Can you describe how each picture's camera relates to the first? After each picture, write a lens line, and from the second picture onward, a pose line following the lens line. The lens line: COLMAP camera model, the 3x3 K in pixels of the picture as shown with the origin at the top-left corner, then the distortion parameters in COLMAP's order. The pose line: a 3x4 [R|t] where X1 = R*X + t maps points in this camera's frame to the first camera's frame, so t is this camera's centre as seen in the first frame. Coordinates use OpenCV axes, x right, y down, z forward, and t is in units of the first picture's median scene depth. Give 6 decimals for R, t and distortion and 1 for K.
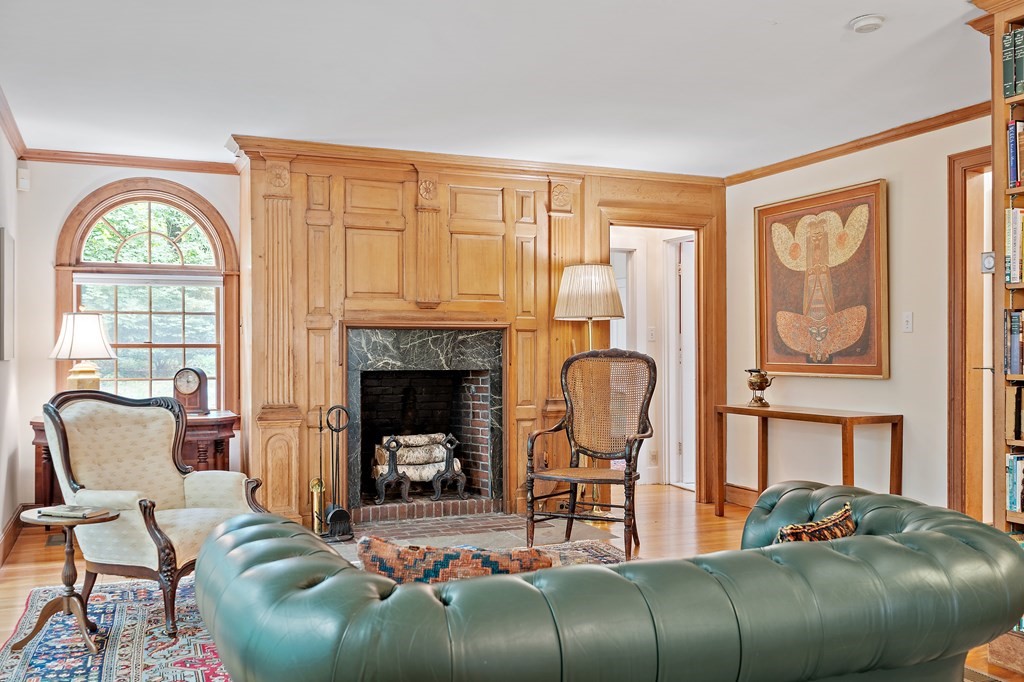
lens RADIAL K [[904.7, 0, 513.1], [0, 904.7, 356.2], [0, 0, 1]] dist [0.003416, 0.000004]
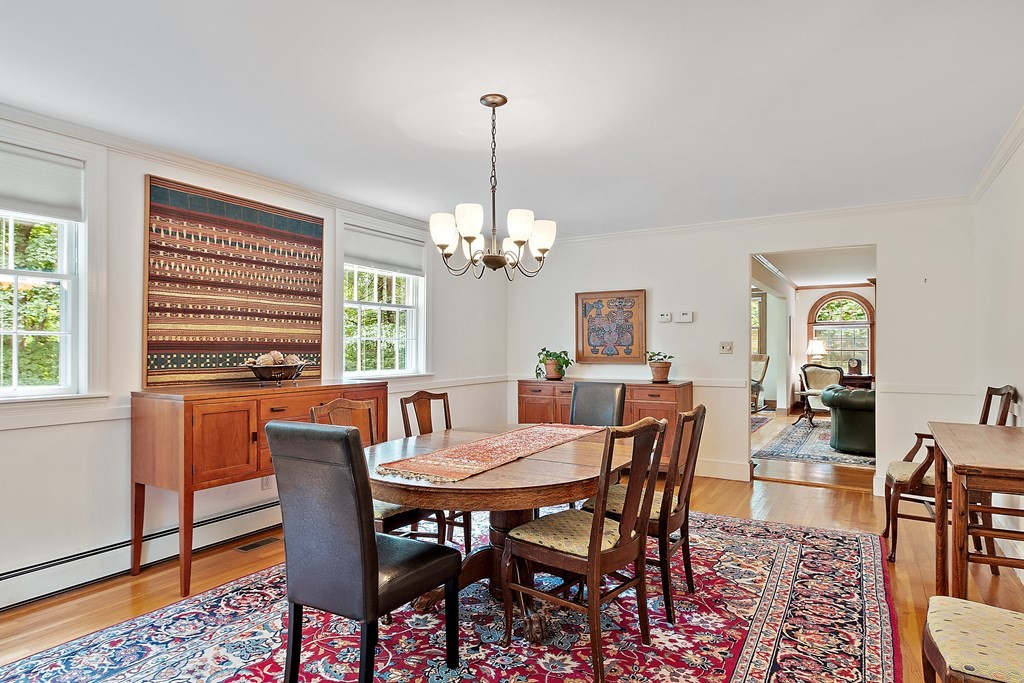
lens RADIAL K [[504.2, 0, 512.0], [0, 504.2, 341.5], [0, 0, 1]] dist [0.000454, -0.000036]
pose [[0.524185, -0.009969, -0.851546, 0.460472], [-0.004595, 0.999884, -0.014534, -0.013023], [0.851592, 0.011532, 0.524079, -0.809532]]
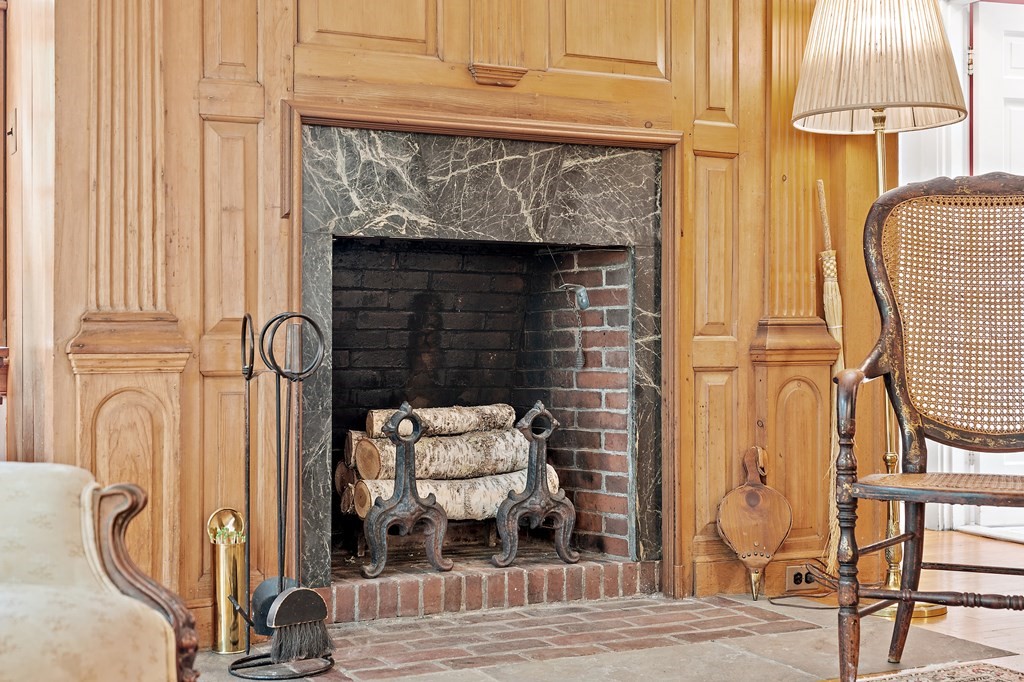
lens RADIAL K [[1454.9, 0, 512.0], [0, 1454.9, 341.0], [0, 0, 1]] dist [0.017783, 0.005663]
pose [[0.997072, 0.001264, 0.076454, -0.134410], [-0.001011, 0.999994, -0.003352, 0.061696], [-0.076458, 0.003265, 0.997067, 0.354467]]
